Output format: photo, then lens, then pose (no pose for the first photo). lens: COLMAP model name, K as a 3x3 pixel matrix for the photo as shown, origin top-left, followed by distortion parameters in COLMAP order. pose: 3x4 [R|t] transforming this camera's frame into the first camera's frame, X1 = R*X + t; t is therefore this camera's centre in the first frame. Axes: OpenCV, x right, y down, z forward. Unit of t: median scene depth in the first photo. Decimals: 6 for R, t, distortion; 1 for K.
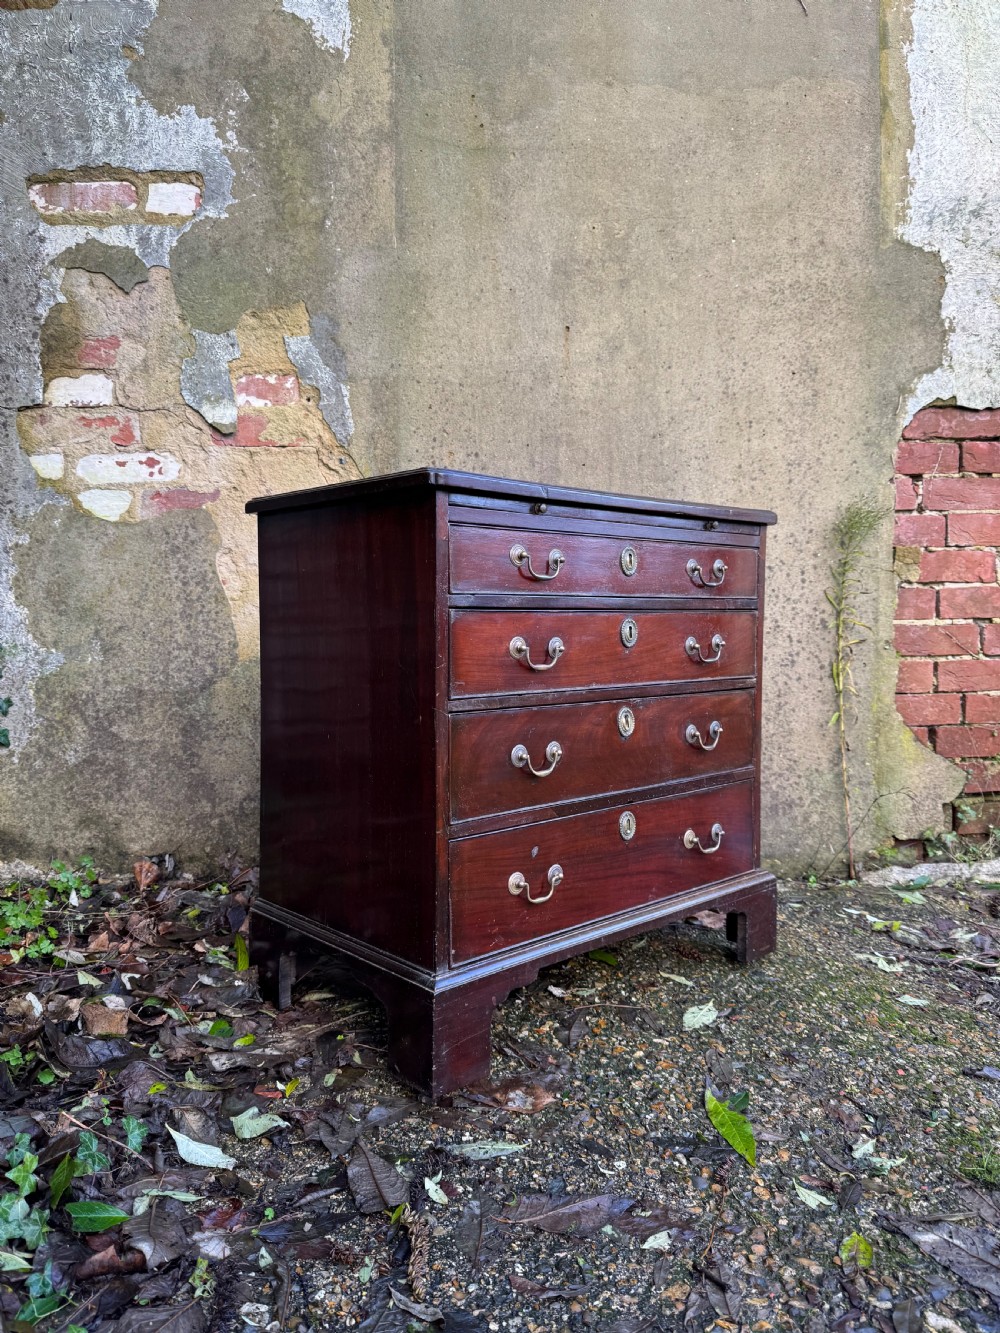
lens RADIAL K [[962.0, 0, 504.6], [0, 962.0, 669.6], [0, 0, 1]] dist [-0.000725, -0.013100]
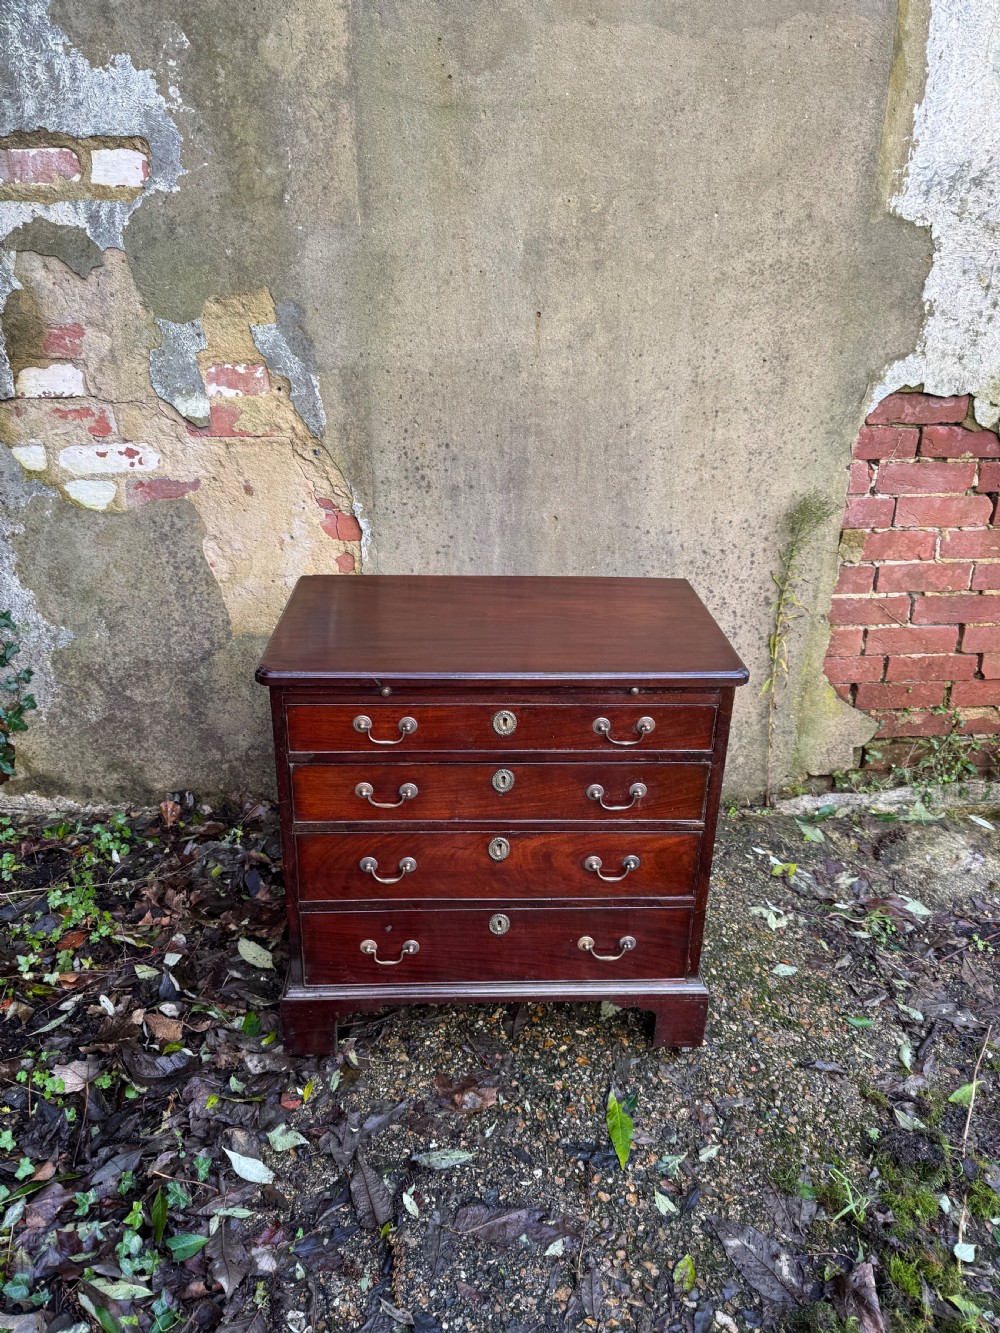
lens RADIAL K [[962.0, 0, 504.1], [0, 962.0, 673.9], [0, 0, 1]] dist [-0.000725, -0.013100]
pose [[0.999908, 0.009657, 0.009502, 0.024803], [-0.012400, 0.934864, 0.354791, -0.366380], [-0.005457, -0.354876, 0.934897, -0.048354]]
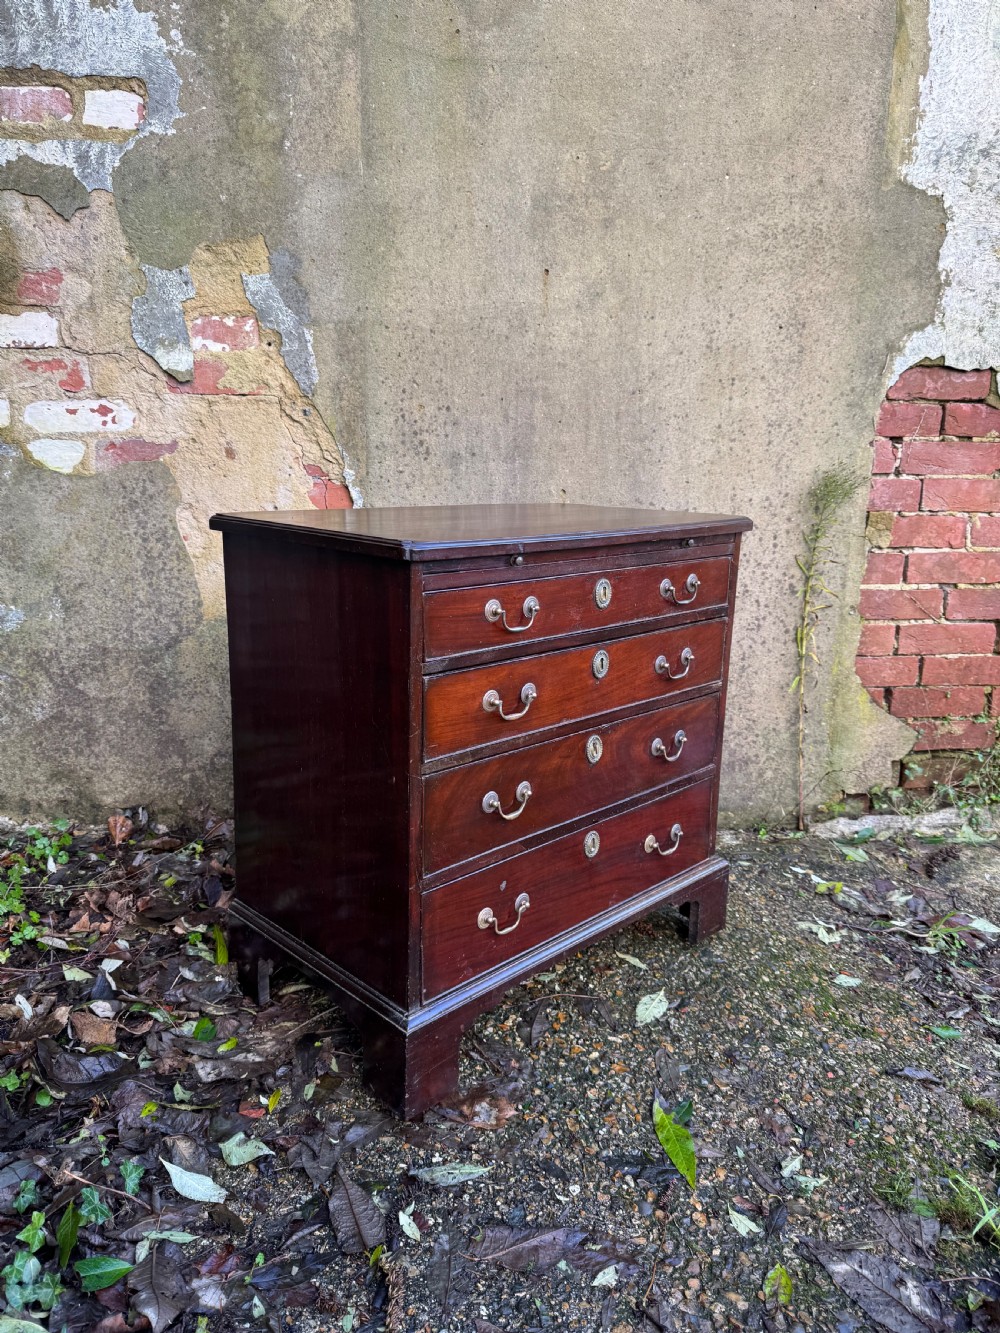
lens RADIAL K [[962.0, 0, 507.4], [0, 962.0, 672.6], [0, 0, 1]] dist [-0.000725, -0.013100]
pose [[0.999023, 0.013954, 0.041922, -0.006661], [-0.021291, 0.983430, 0.180034, -0.141107], [-0.038715, -0.180751, 0.982767, 0.008434]]
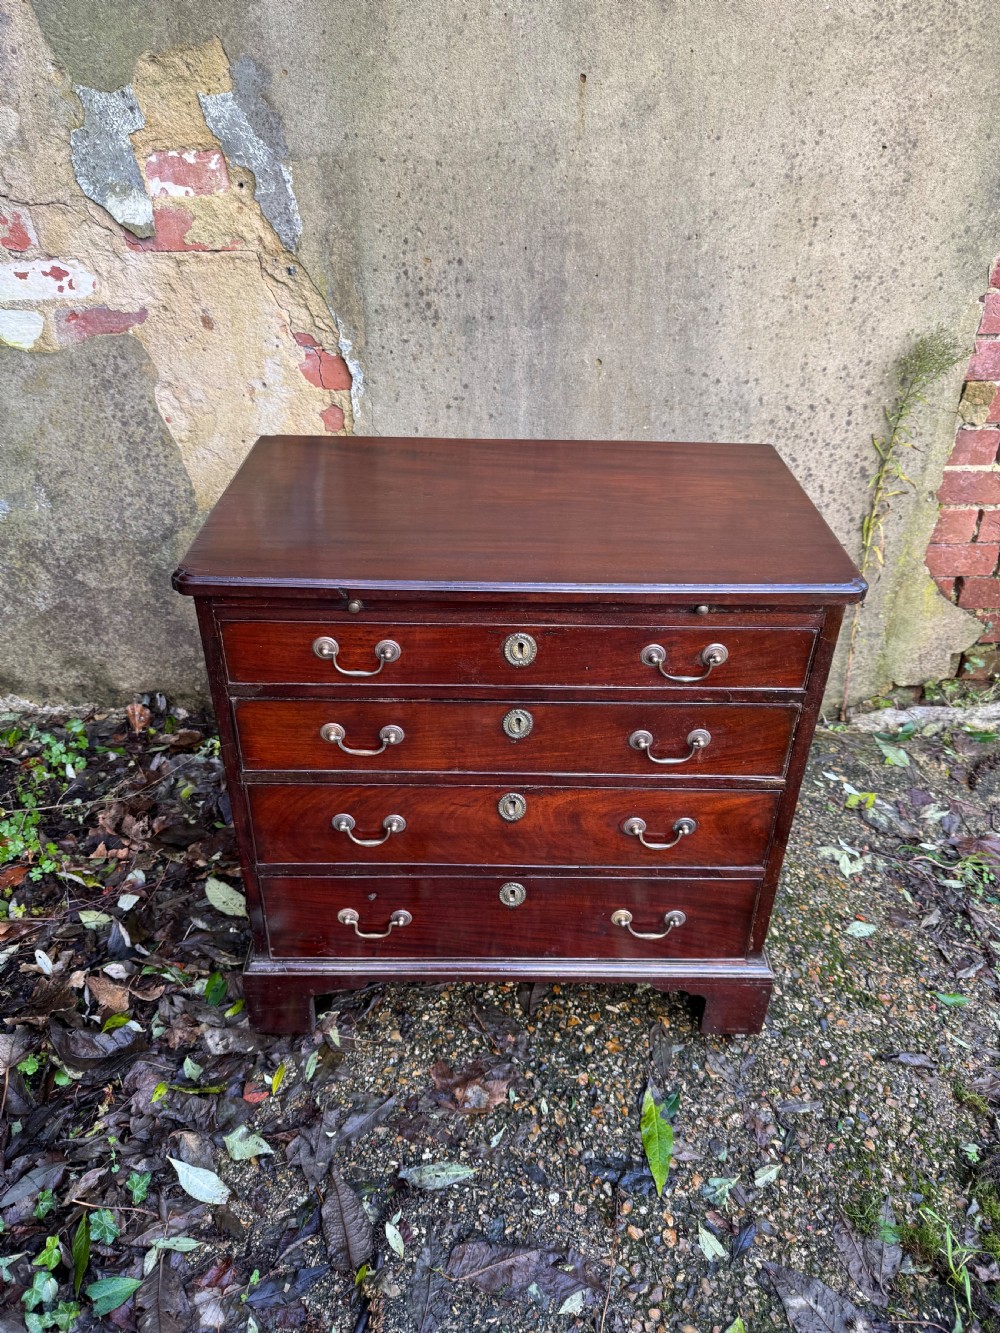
lens RADIAL K [[962.0, 0, 509.0], [0, 962.0, 676.7], [0, 0, 1]] dist [-0.000725, -0.013100]
pose [[0.999388, 0.026639, -0.022650, 0.038661], [-0.012204, 0.872769, 0.487981, -0.319161], [0.032767, -0.487407, 0.872560, 0.145539]]
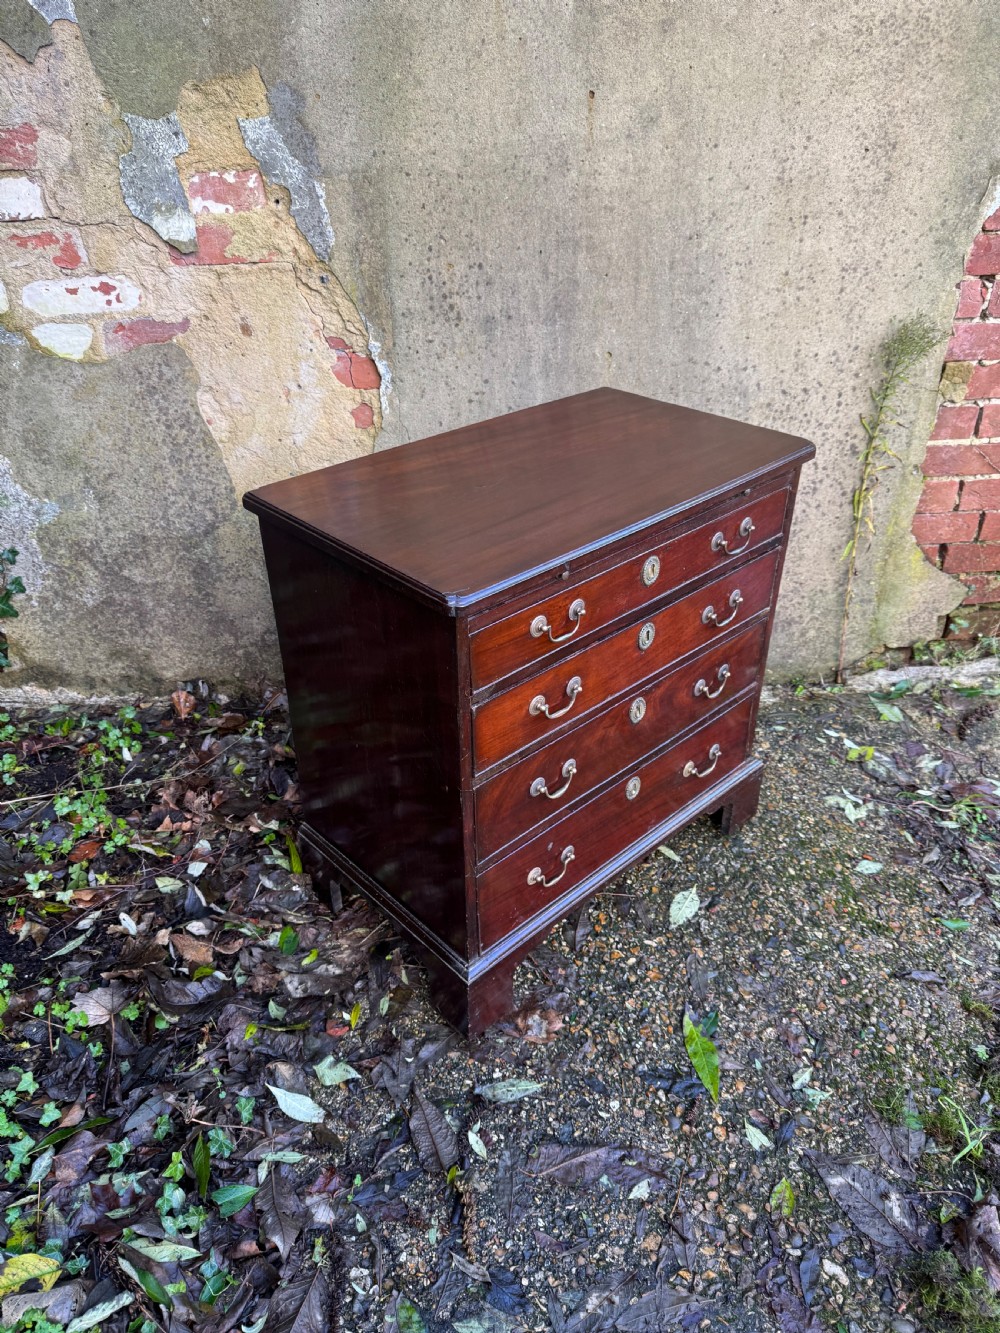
lens RADIAL K [[962.0, 0, 497.3], [0, 962.0, 680.1], [0, 0, 1]] dist [-0.000725, -0.013100]
pose [[0.999926, -0.011200, -0.004845, -0.014393], [0.012131, 0.869024, 0.494622, -0.334084], [-0.001329, -0.494644, 0.869095, 0.073140]]
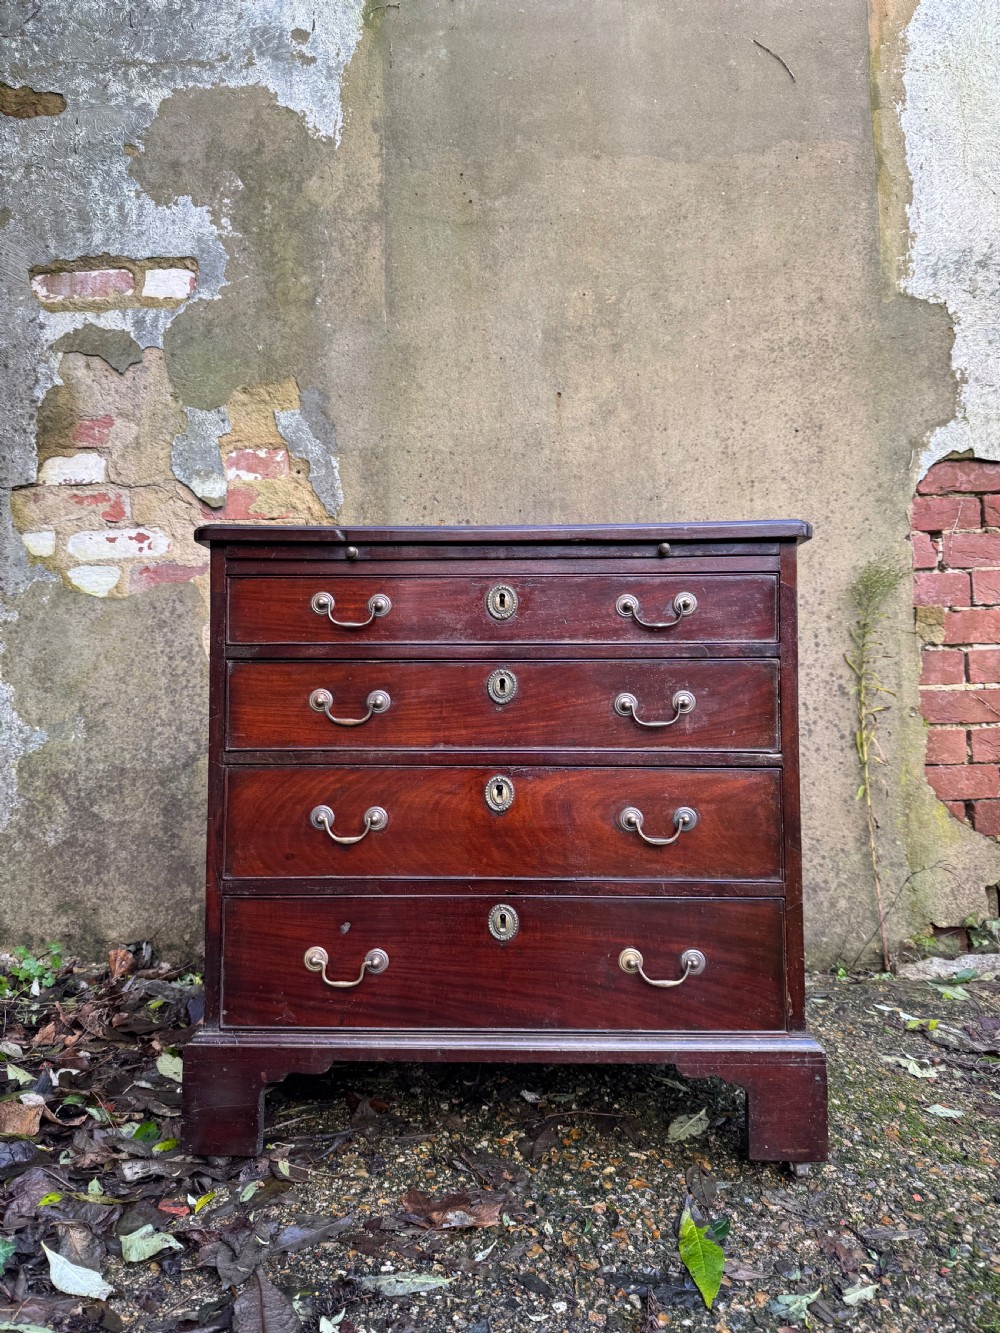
lens RADIAL K [[962.0, 0, 504.7], [0, 962.0, 661.8], [0, 0, 1]] dist [-0.000725, -0.013100]
pose [[0.997701, -0.017227, -0.065549, 0.070802], [0.010068, 0.994096, -0.108032, 0.023351], [0.067023, 0.107123, 0.991984, 0.054059]]
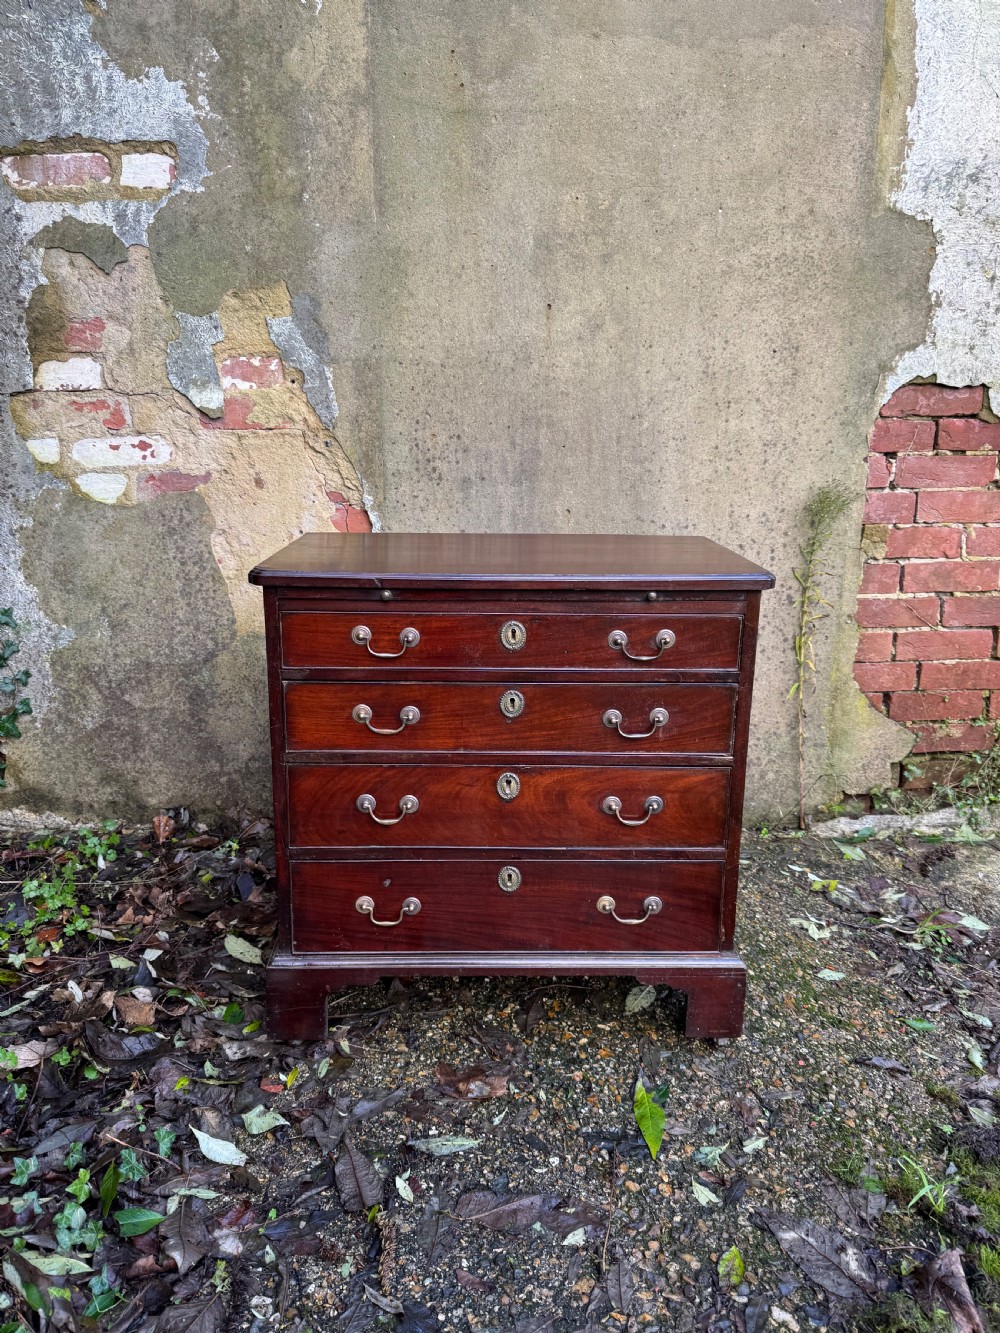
lens RADIAL K [[962.0, 0, 503.4], [0, 962.0, 667.1], [0, 0, 1]] dist [-0.000725, -0.013100]
pose [[0.999878, 0.005949, -0.014409, 0.035385], [-0.003094, 0.981666, 0.190586, -0.181018], [0.015279, -0.190519, 0.981565, -0.052583]]
